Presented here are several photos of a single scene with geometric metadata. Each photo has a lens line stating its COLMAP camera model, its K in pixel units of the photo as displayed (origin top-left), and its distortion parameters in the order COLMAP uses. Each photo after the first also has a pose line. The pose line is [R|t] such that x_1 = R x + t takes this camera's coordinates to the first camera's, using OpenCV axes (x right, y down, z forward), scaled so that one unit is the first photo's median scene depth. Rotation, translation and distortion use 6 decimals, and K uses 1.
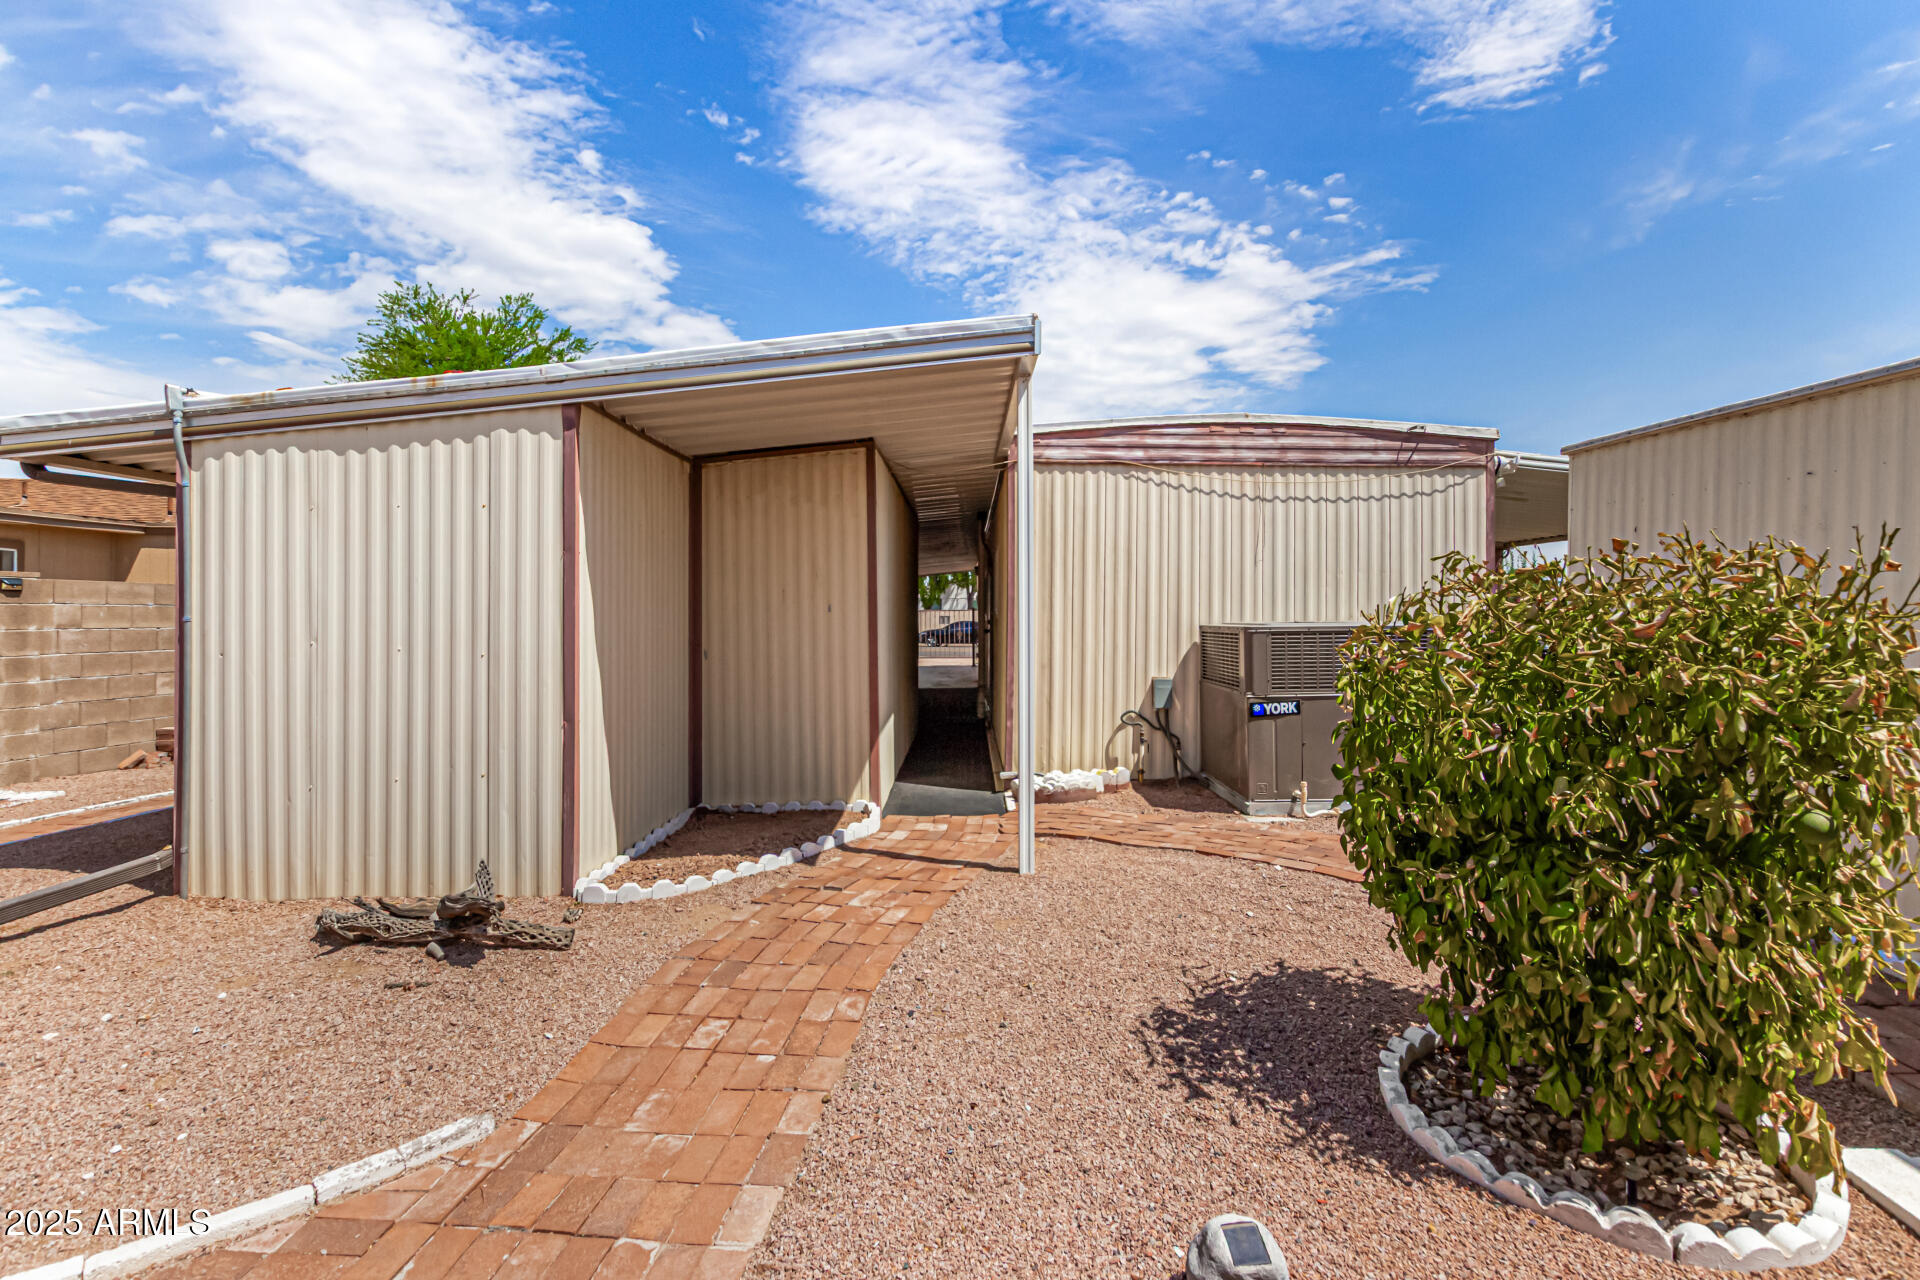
lens RADIAL K [[939.0, 0, 932.7], [0, 939.0, 636.3], [0, 0, 1]] dist [0.011102, 0.000090]
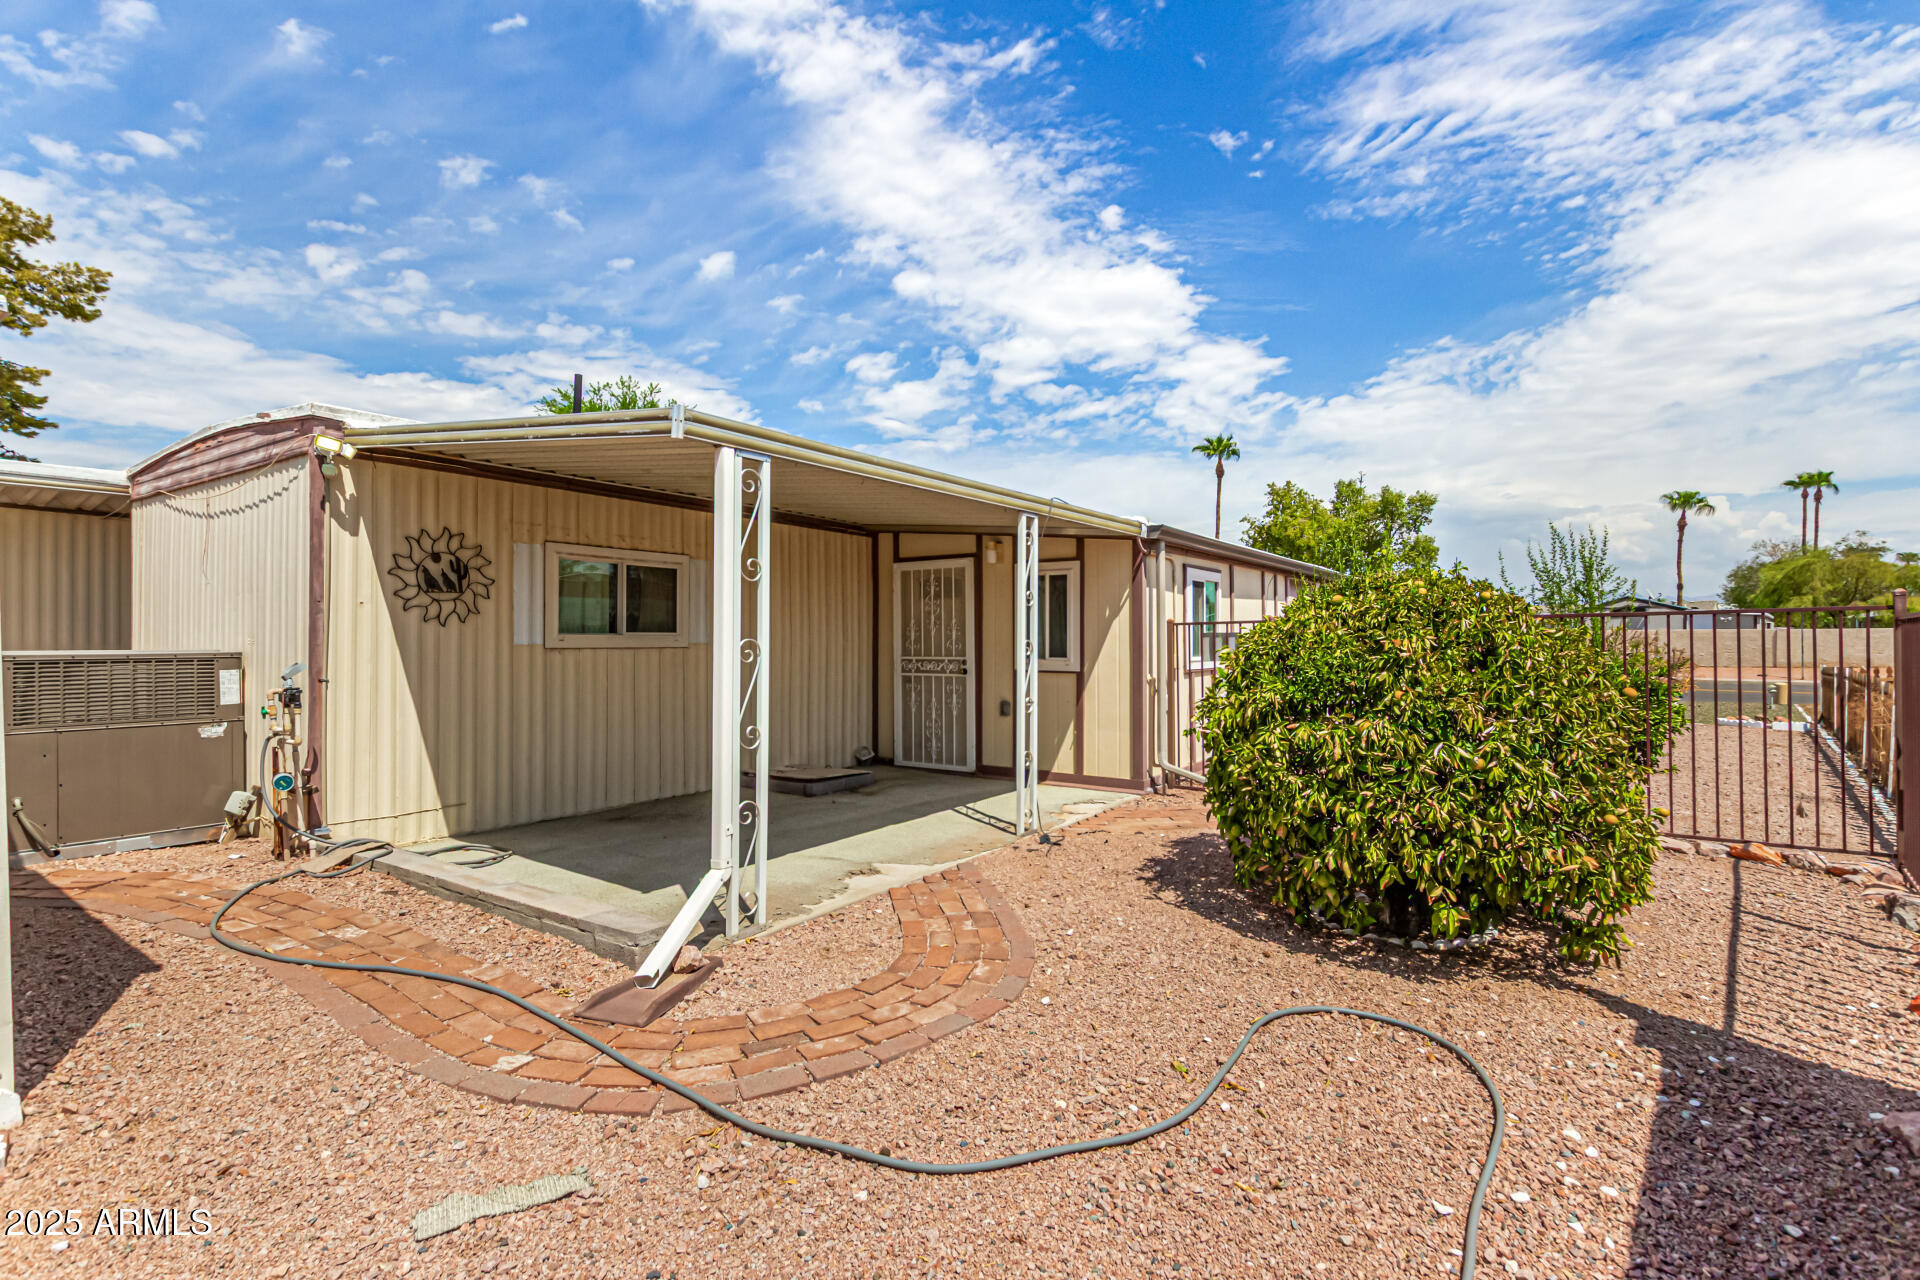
lens RADIAL K [[939.0, 0, 932.7], [0, 939.0, 636.3], [0, 0, 1]] dist [0.011102, 0.000090]
pose [[0.826273, -0.014447, -0.563084, 1.436506], [-0.004639, 0.999463, -0.032450, -0.007150], [0.563250, 0.029424, 0.825762, 0.653034]]
